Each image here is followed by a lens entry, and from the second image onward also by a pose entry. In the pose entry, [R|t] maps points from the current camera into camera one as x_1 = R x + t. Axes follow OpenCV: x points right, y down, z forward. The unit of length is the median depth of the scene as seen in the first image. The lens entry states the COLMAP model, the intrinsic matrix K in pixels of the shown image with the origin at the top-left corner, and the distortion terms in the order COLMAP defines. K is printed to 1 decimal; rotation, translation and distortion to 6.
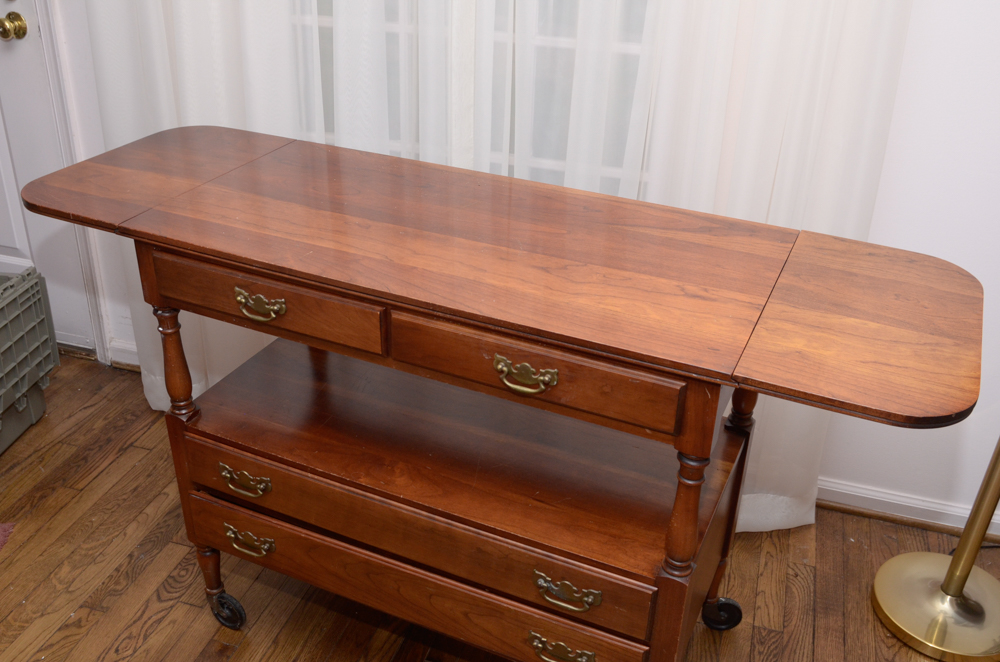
lens RADIAL K [[958.0, 0, 497.1], [0, 958.0, 344.9], [0, 0, 1]] dist [-0.039651, 0.000000]
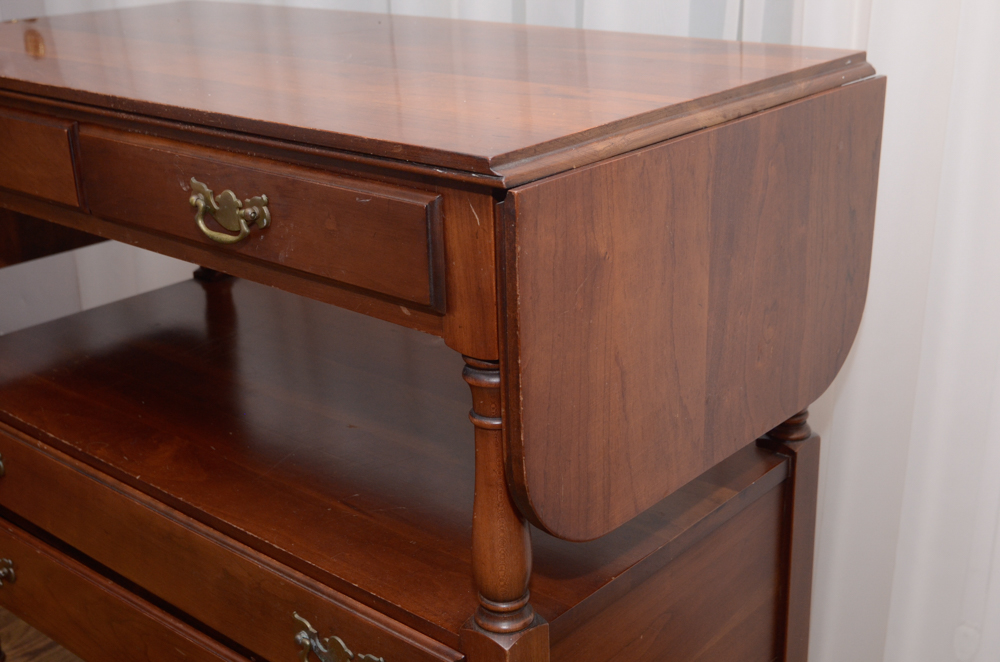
lens RADIAL K [[1298.5, 0, 502.0], [0, 1298.5, 335.3], [0, 0, 1]] dist [-0.018258, 0.000000]
pose [[0.957897, 0.053421, -0.282097, 0.334665], [-0.099233, 0.983587, -0.150696, 0.167550], [0.269417, 0.172345, 0.947477, 0.276315]]
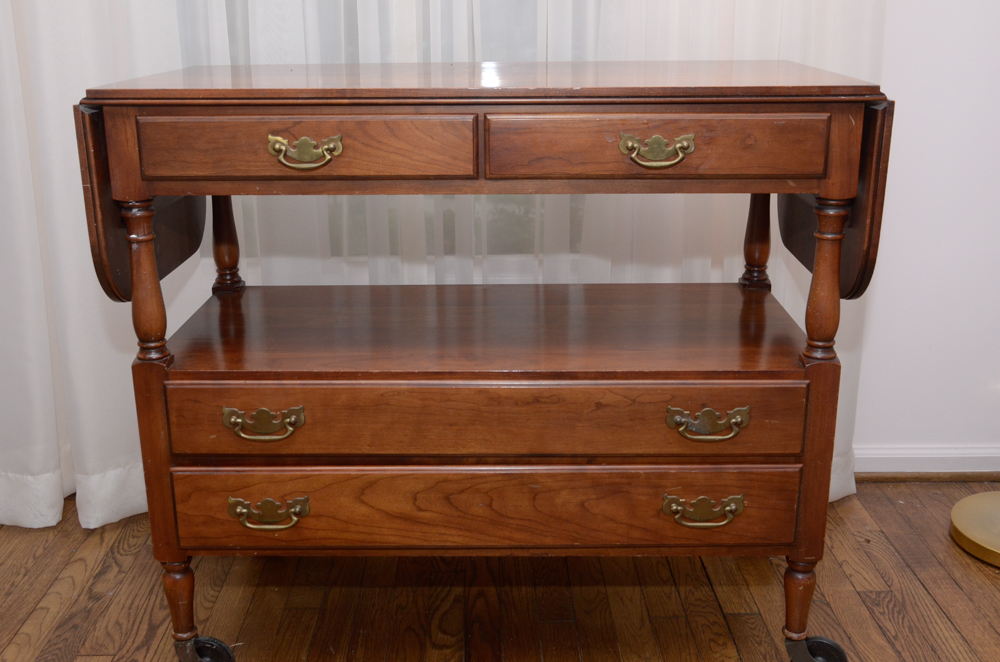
lens RADIAL K [[1095.4, 0, 497.3], [0, 1095.4, 339.7], [0, 0, 1]] dist [-0.032593, 0.000000]
pose [[0.911883, -0.149672, 0.382189, -0.449594], [0.228331, 0.958747, -0.169322, 0.291124], [-0.341080, 0.241667, 0.908439, 0.117445]]
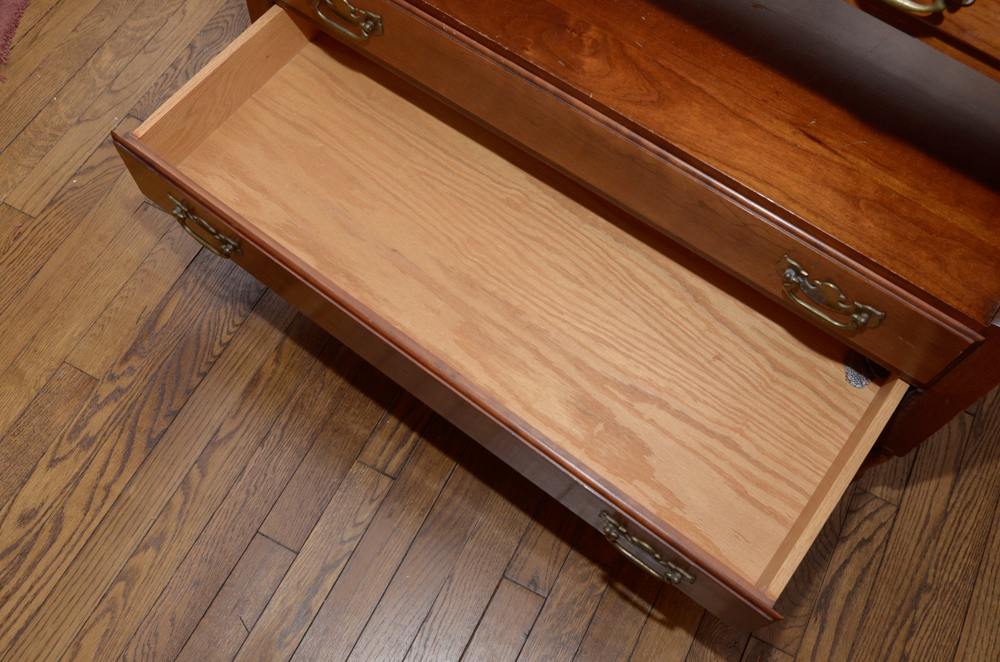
lens RADIAL K [[958.0, 0, 499.0], [0, 958.0, 336.1], [0, 0, 1]] dist [-0.039651, 0.000000]
pose [[0.984782, 0.166557, -0.049627, -0.100342], [-0.109719, 0.817275, 0.565707, -0.053465], [0.134781, -0.551653, 0.823112, 0.399651]]
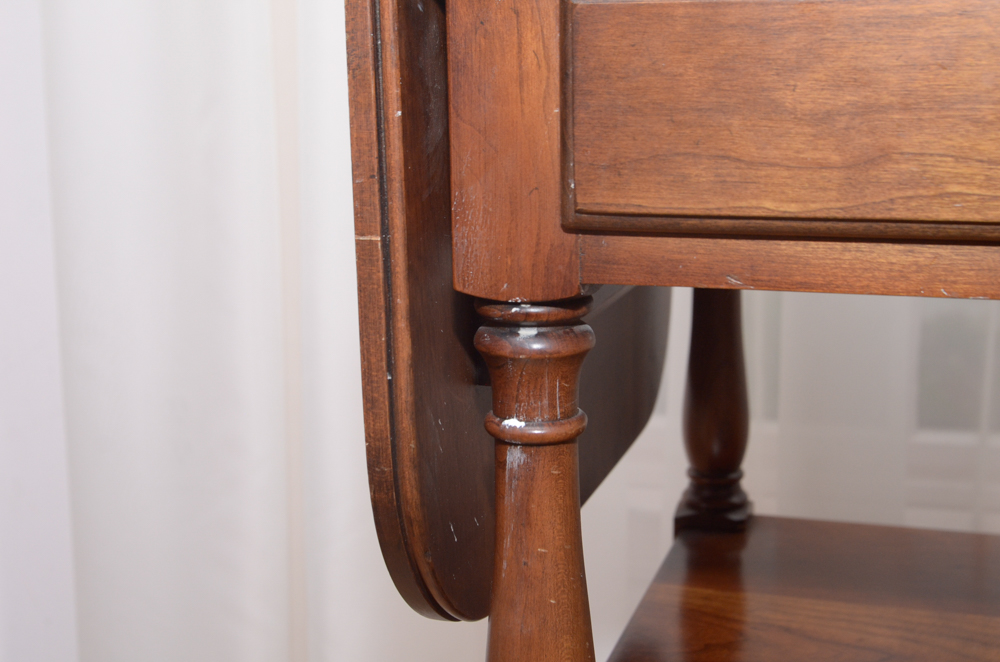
lens RADIAL K [[1414.3, 0, 492.0], [0, 1414.3, 373.0], [0, 0, 1]] dist [-0.005854, 0.000000]
pose [[0.992478, -0.066323, 0.102905, -0.403817], [0.092692, 0.956181, -0.277716, 0.064166], [-0.079977, 0.285165, 0.955136, 0.709472]]
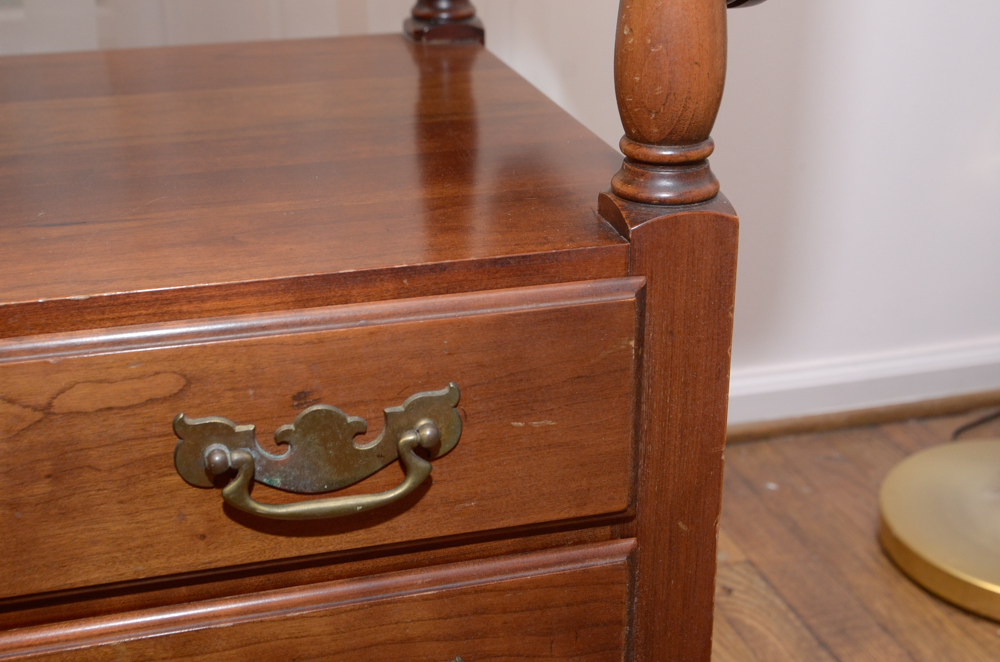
lens RADIAL K [[1414.3, 0, 498.2], [0, 1414.3, 335.2], [0, 0, 1]] dist [-0.005854, 0.000000]
pose [[0.767209, -0.271020, 0.581324, -0.097683], [0.340347, 0.940238, -0.010826, 0.232223], [-0.543649, 0.206158, 0.813600, 0.612717]]
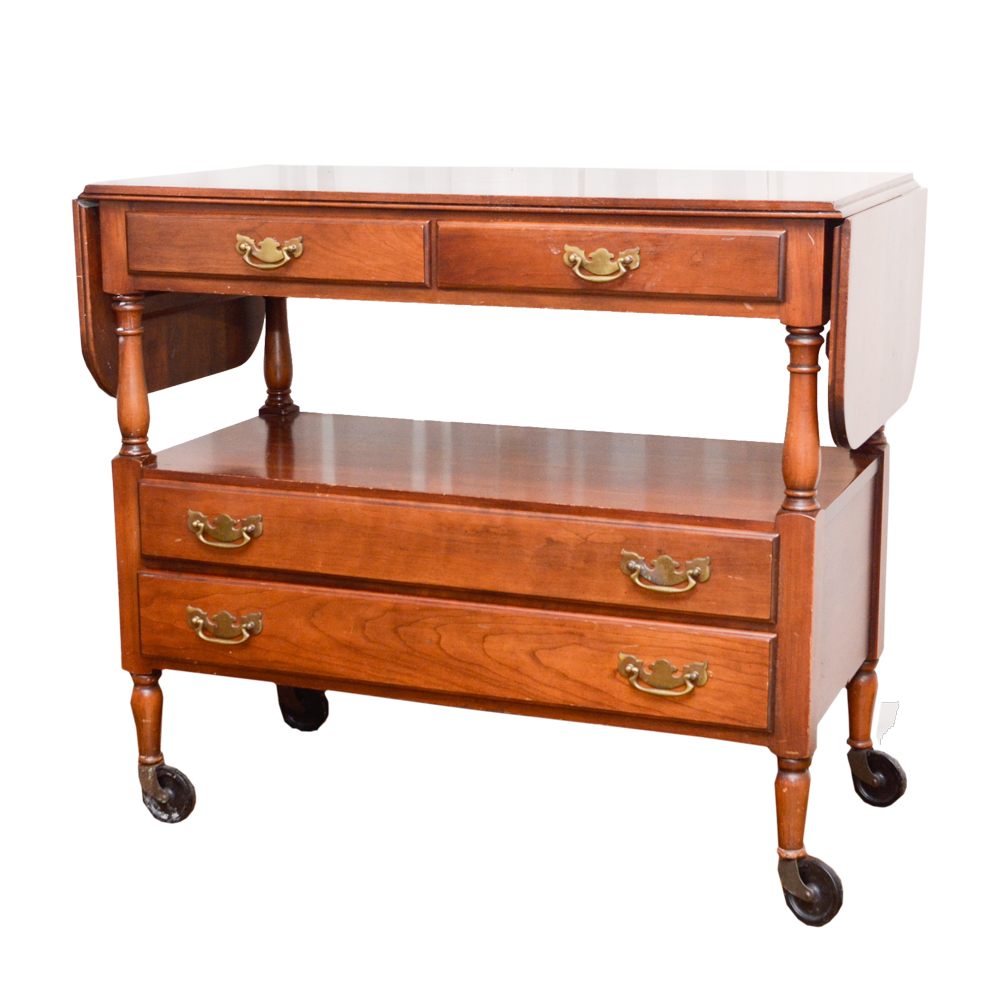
lens RADIAL K [[1980.1, 0, 469.5], [0, 1980.1, 503.4], [0, 0, 1]] dist [-0.052236, 0.000000]
pose [[0.998636, -0.038756, 0.034995, -0.133685], [0.047314, 0.955122, -0.292408, 0.627957], [-0.022092, 0.293665, 0.955653, -0.532014]]
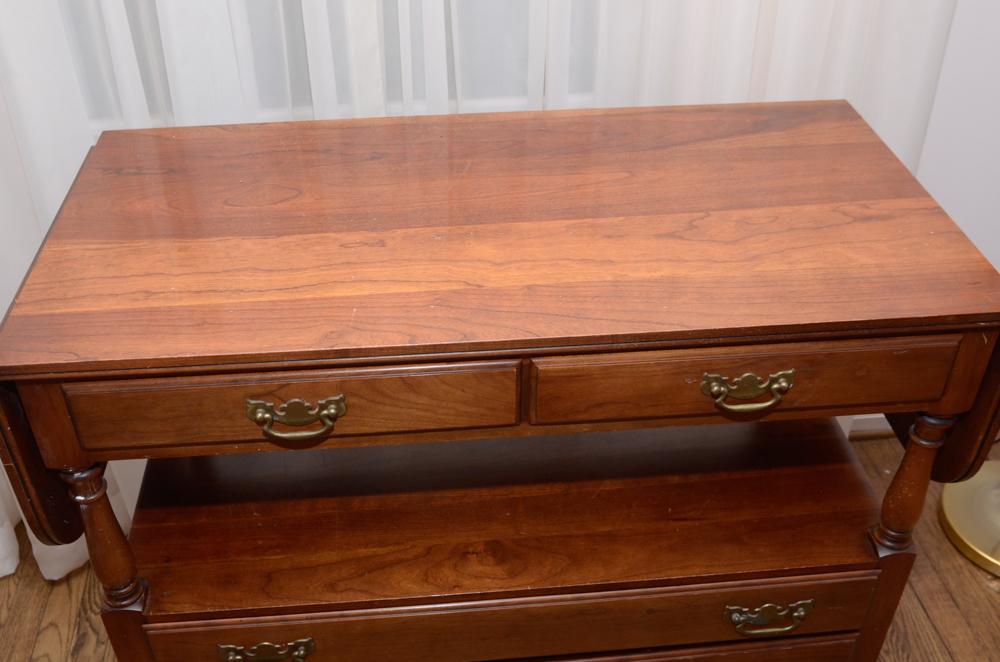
lens RADIAL K [[1017.3, 0, 495.4], [0, 1017.3, 338.1], [0, 0, 1]] dist [-0.038883, 0.000000]
pose [[0.863205, -0.319875, 0.390586, -0.354971], [0.269184, 0.946130, 0.179939, -0.162669], [-0.427103, -0.050185, 0.902809, 0.320659]]
